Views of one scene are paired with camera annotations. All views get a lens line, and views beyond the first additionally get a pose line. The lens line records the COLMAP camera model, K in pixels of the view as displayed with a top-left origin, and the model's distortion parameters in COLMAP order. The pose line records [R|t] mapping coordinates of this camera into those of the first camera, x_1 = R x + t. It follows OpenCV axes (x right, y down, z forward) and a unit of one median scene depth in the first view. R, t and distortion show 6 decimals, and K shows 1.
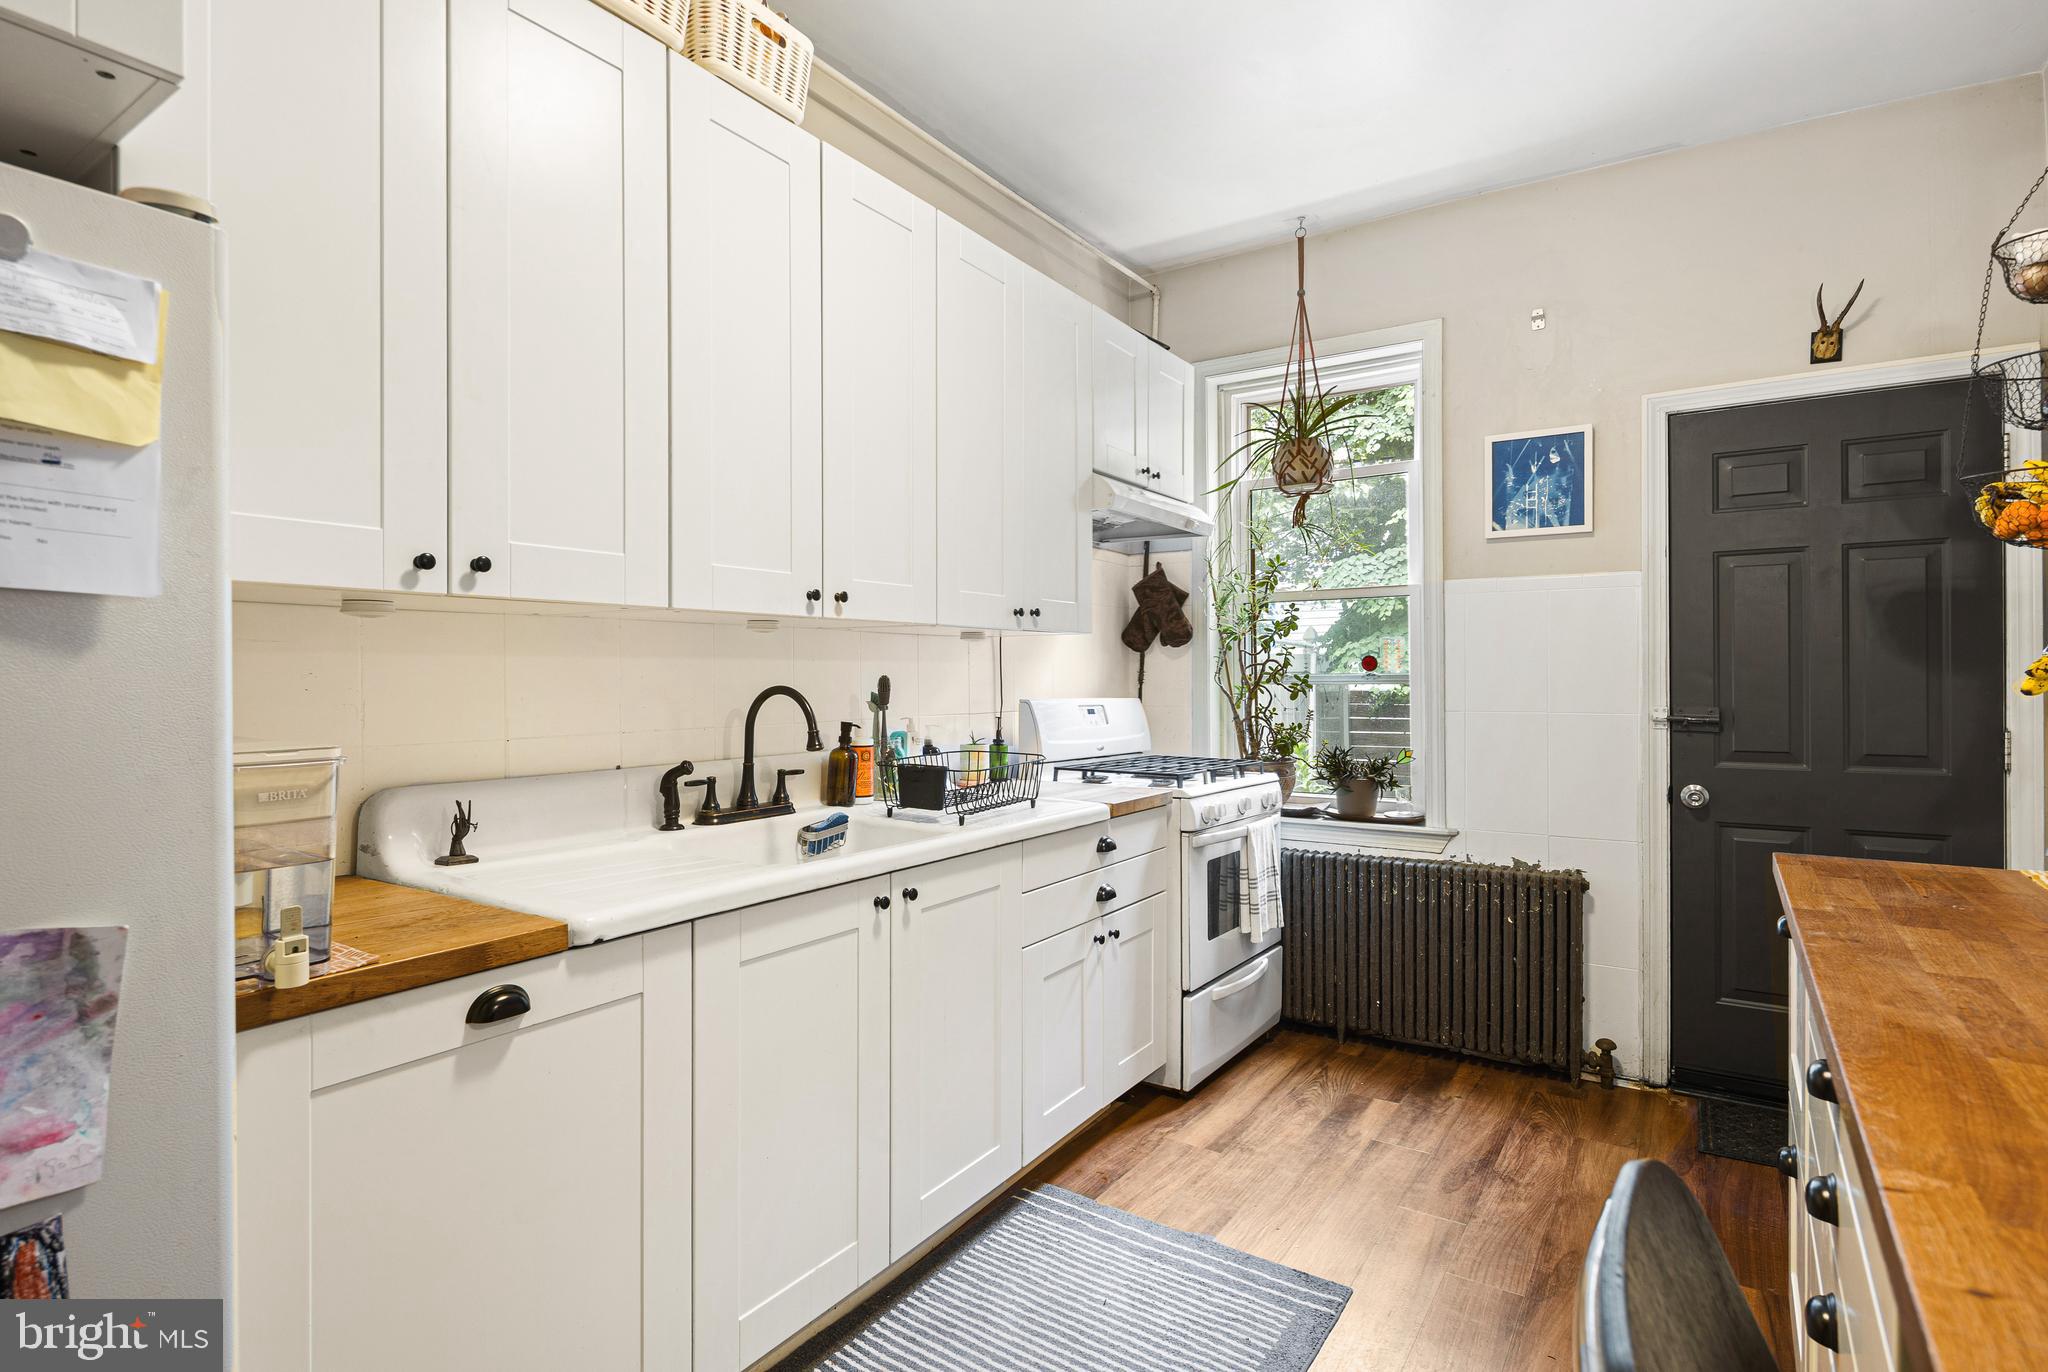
lens RADIAL K [[992.2, 0, 1031.6], [0, 992.2, 674.5], [0, 0, 1]] dist [0.005421, -0.004318]
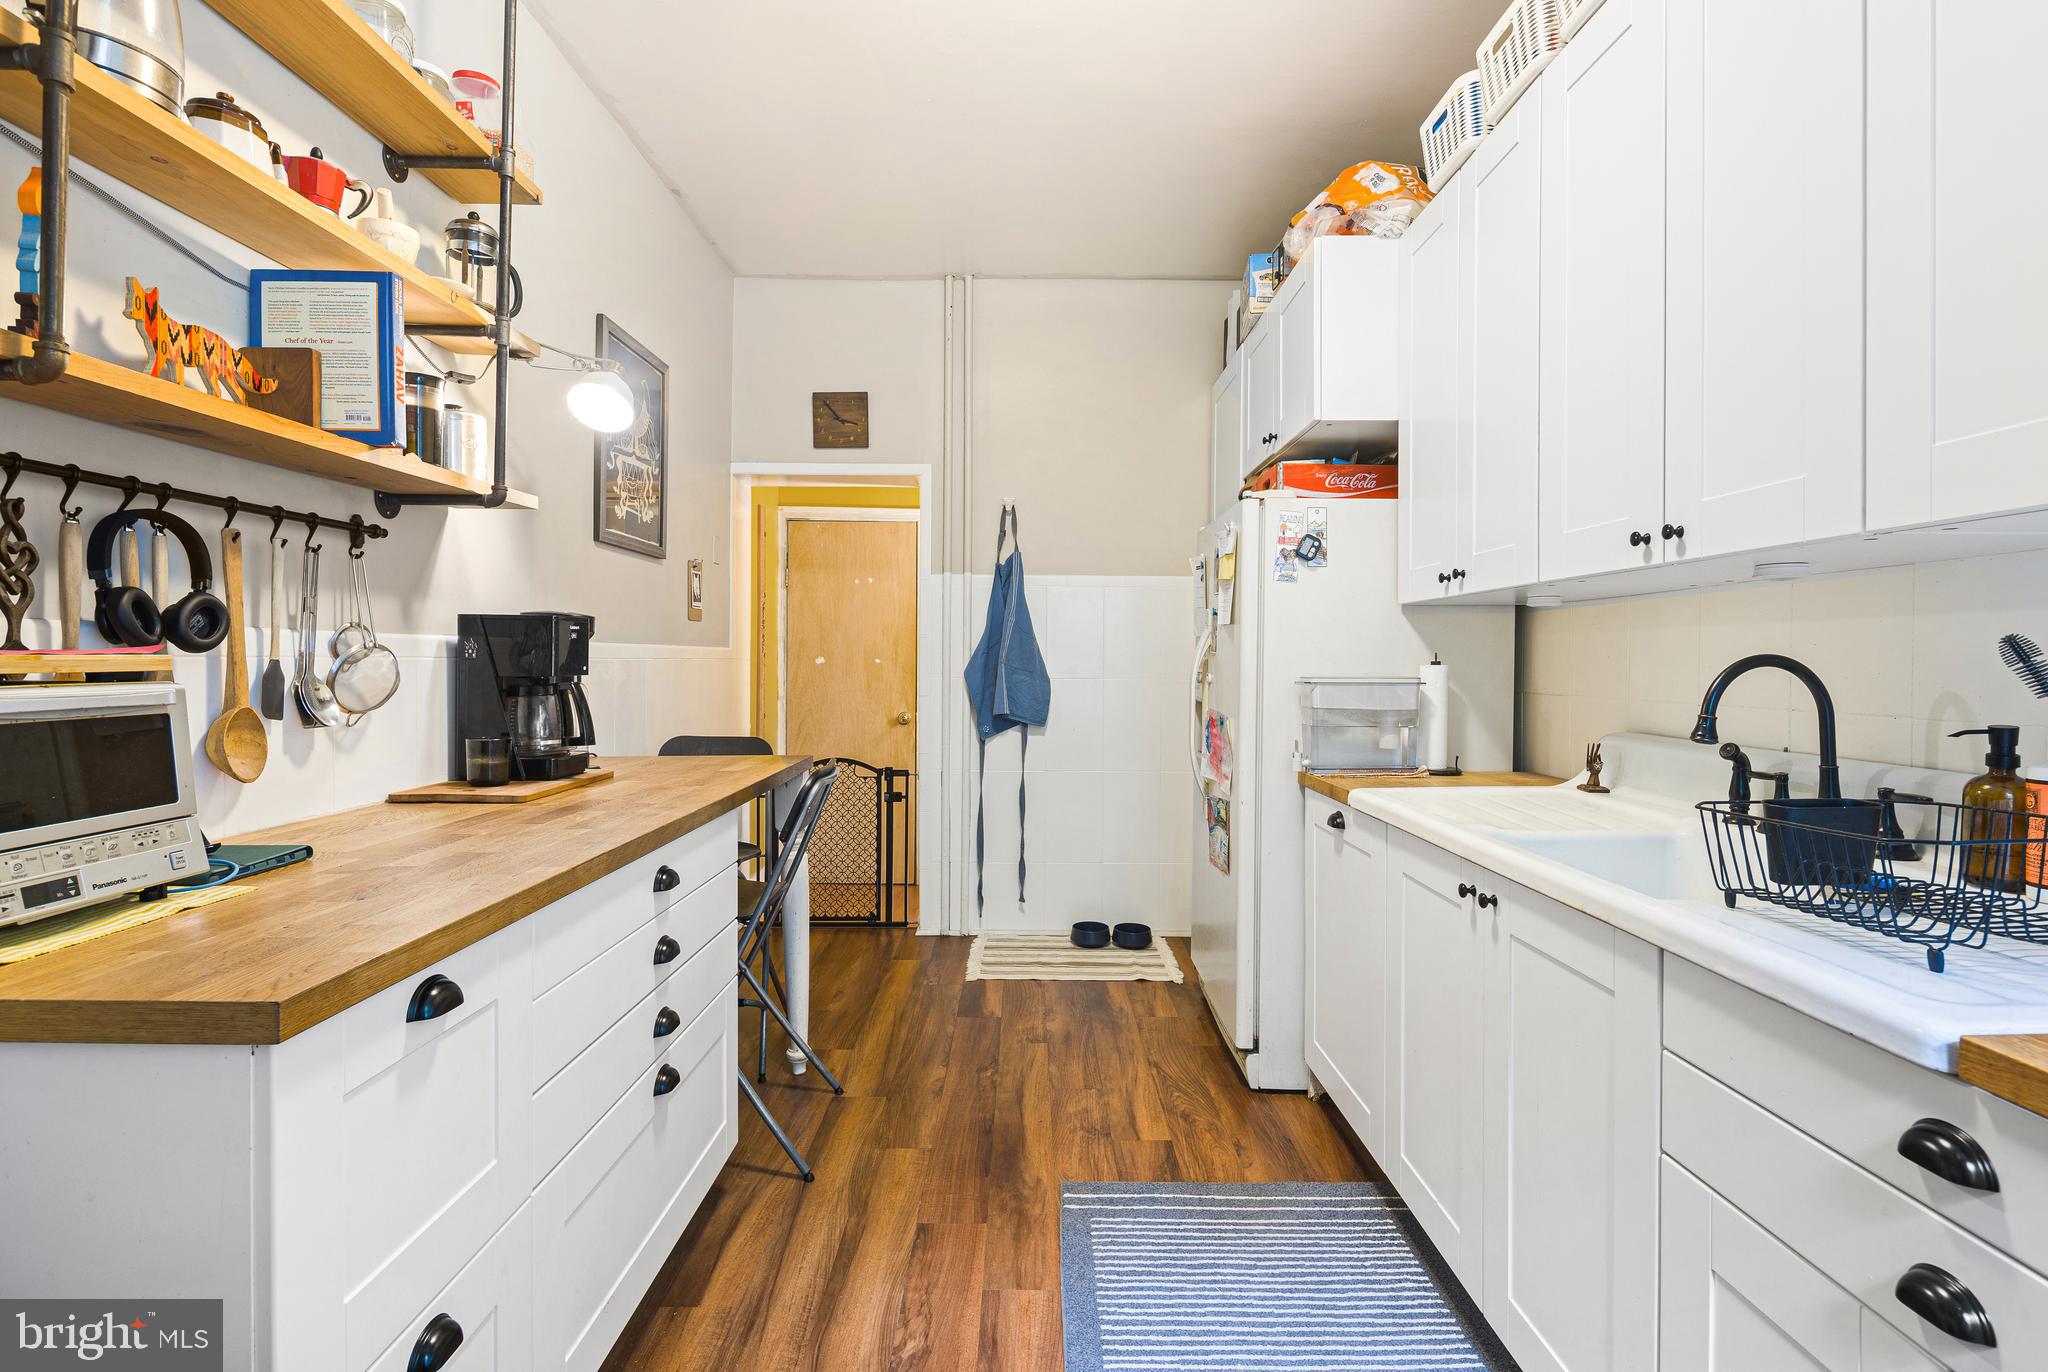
lens RADIAL K [[992.2, 0, 1066.3], [0, 992.2, 666.5], [0, 0, 1]] dist [0.005421, -0.004318]
pose [[-0.801212, 0.002404, -0.598376, 0.588530], [-0.003832, 0.999951, 0.009149, 0.015552], [0.598368, 0.009624, -0.801163, 1.294508]]
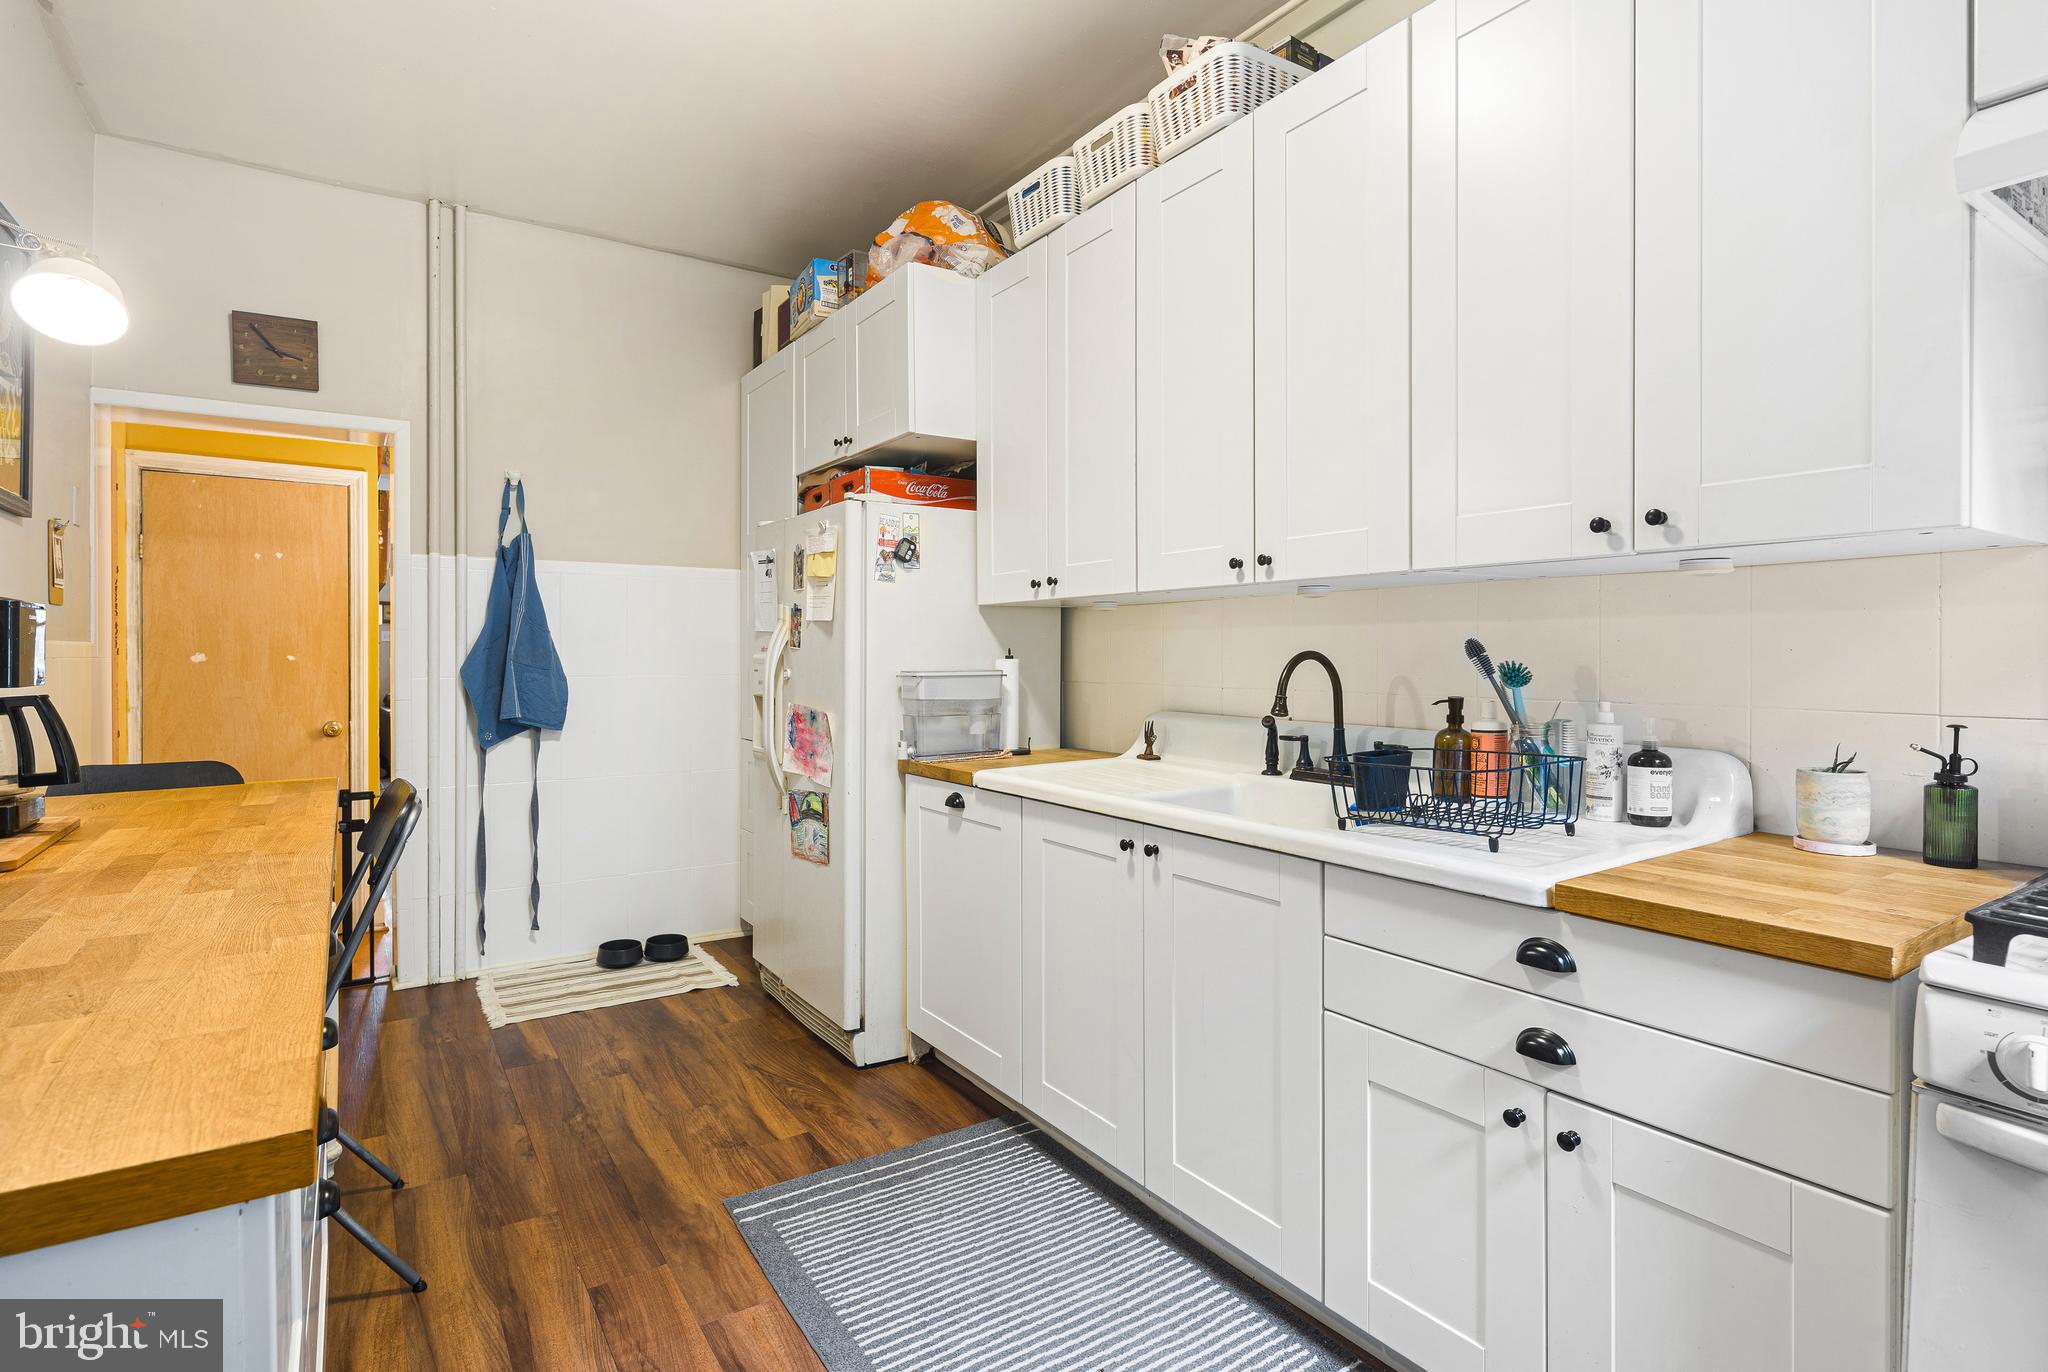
lens RADIAL K [[992.2, 0, 1041.3], [0, 992.2, 658.8], [0, 0, 1]] dist [0.005421, -0.004318]
pose [[-0.349169, 0.008110, -0.937024, 0.789610], [-0.000185, 0.999962, 0.008724, 0.010725], [0.937060, 0.003219, -0.349155, 1.113859]]
